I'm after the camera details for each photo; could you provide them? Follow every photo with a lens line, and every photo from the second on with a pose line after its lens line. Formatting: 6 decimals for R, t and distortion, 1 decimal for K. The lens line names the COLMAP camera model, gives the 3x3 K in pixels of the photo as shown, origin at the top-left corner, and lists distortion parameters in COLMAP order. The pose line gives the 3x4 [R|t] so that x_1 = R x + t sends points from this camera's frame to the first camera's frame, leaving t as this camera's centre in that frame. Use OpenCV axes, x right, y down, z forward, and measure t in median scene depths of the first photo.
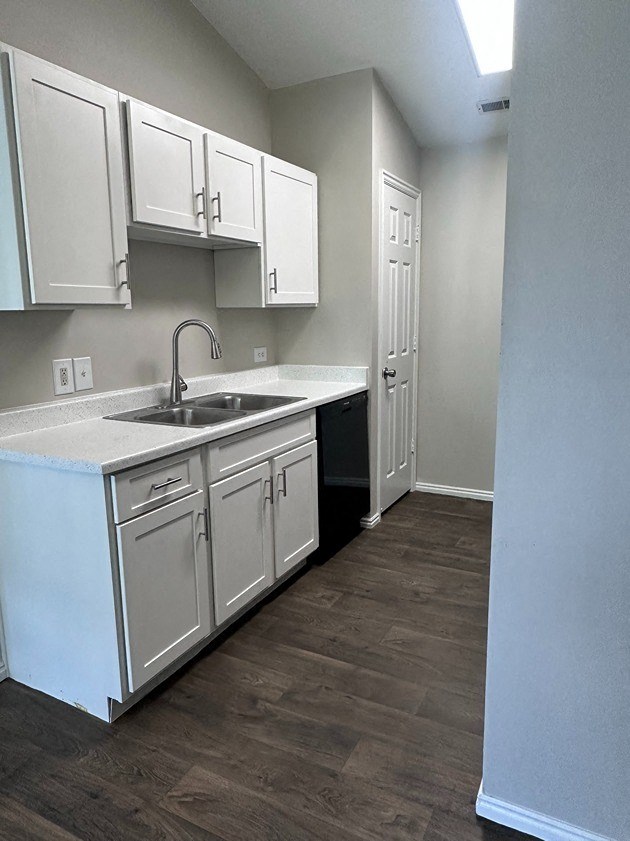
lens RADIAL K [[575.5, 0, 307.8], [0, 575.5, 416.3], [0, 0, 1]] dist [0.006204, 0.001053]
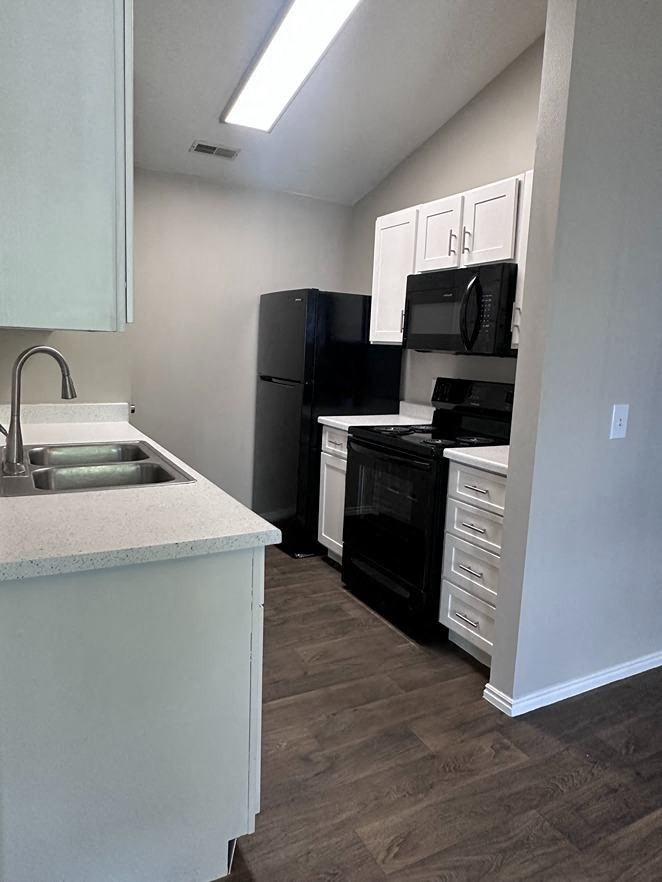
lens RADIAL K [[603.6, 0, 330.6], [0, 603.6, 439.9], [0, 0, 1]] dist [0.006204, 0.001053]
pose [[0.557825, -0.093388, 0.824688, -0.941506], [0.097744, 0.994127, 0.046461, -0.079011], [-0.824183, 0.054691, 0.563677, 0.422495]]
